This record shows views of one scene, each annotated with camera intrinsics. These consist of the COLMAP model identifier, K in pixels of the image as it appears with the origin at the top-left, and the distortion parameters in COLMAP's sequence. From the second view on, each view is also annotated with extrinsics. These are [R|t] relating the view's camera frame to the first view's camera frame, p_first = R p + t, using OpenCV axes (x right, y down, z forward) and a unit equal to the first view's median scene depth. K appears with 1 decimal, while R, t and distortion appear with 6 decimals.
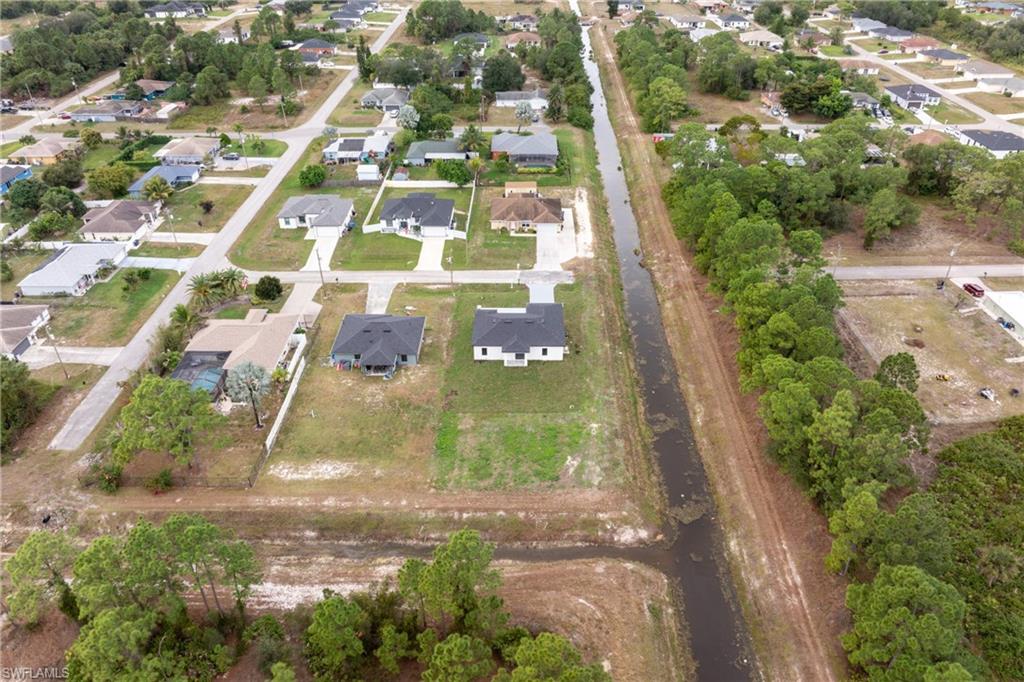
lens RADIAL K [[733.4, 0, 512.0], [0, 733.4, 341.0], [0, 0, 1]] dist [-0.035279, -0.003094]
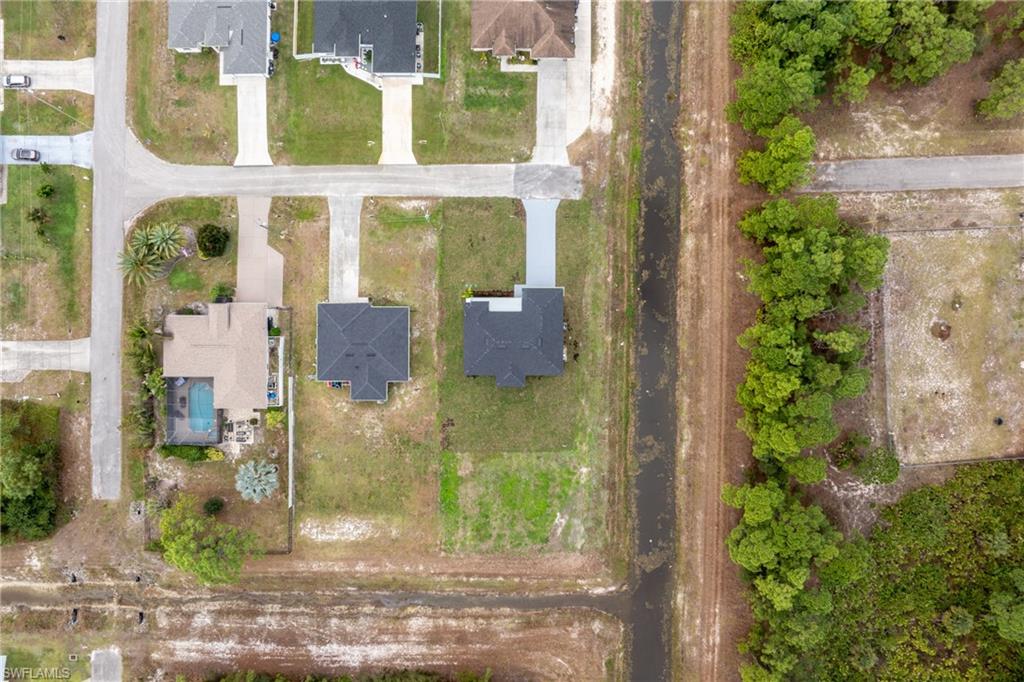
lens RADIAL K [[733.4, 0, 512.0], [0, 733.4, 341.0], [0, 0, 1]] dist [-0.035279, -0.003094]
pose [[0.999929, -0.011726, -0.002206, 0.011364], [0.008246, 0.545492, 0.838075, -0.945771], [-0.008624, -0.838034, 0.545550, 0.603837]]
